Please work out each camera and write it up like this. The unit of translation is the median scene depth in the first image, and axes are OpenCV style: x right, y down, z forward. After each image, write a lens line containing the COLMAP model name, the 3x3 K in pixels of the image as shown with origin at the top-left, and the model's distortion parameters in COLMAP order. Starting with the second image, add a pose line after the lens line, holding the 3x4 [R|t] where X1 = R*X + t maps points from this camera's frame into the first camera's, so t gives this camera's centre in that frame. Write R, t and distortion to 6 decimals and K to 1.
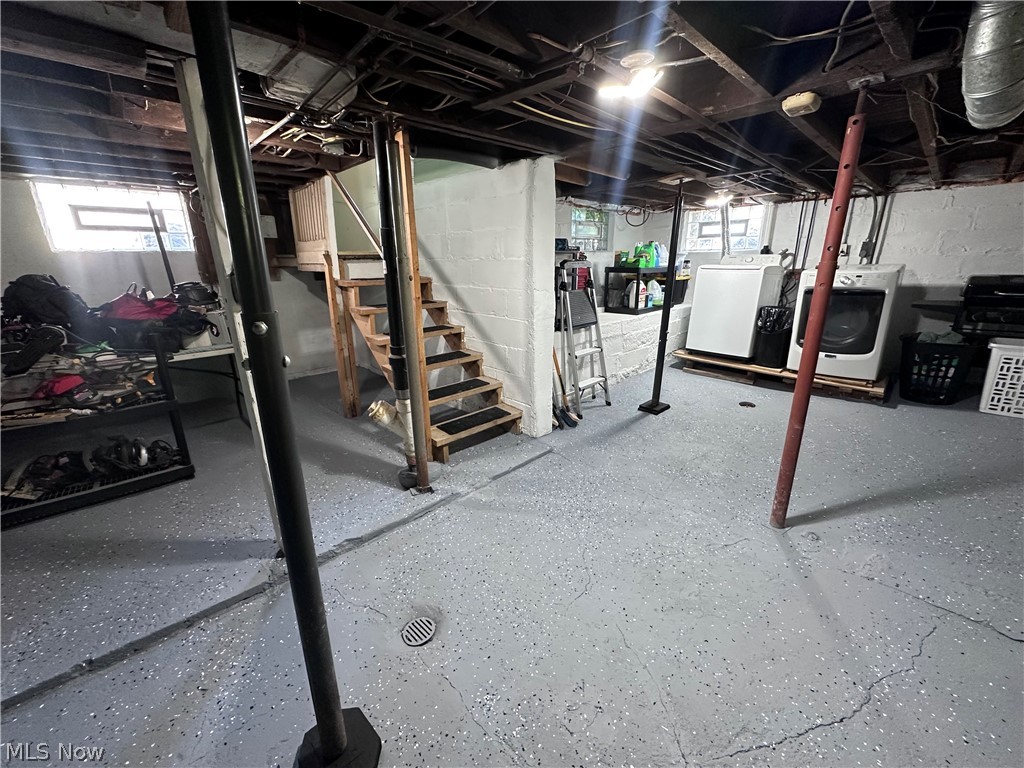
lens RADIAL K [[410.9, 0, 511.4], [0, 410.9, 381.0], [0, 0, 1]] dist [0.000964, 0.000156]
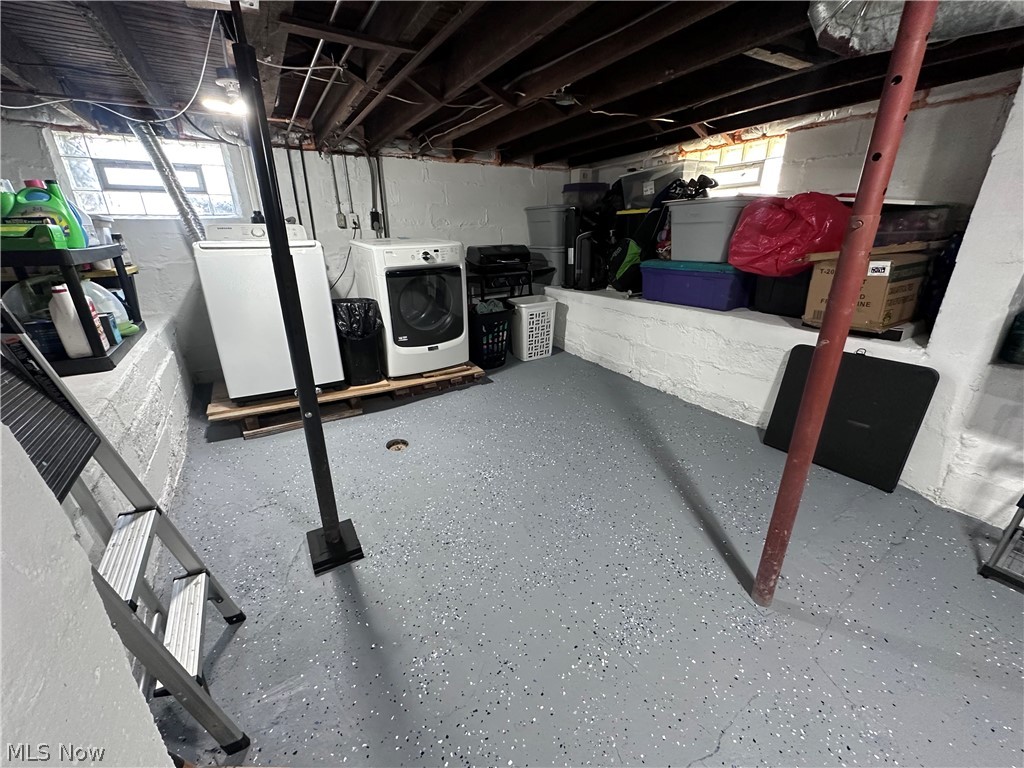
lens RADIAL K [[410.9, 0, 511.3], [0, 410.9, 381.4], [0, 0, 1]] dist [0.000964, 0.000156]
pose [[0.204970, -0.325711, 0.922984, 0.014970], [0.289219, 0.921051, 0.260801, -0.174131], [-0.935061, 0.213488, 0.282990, 0.642083]]
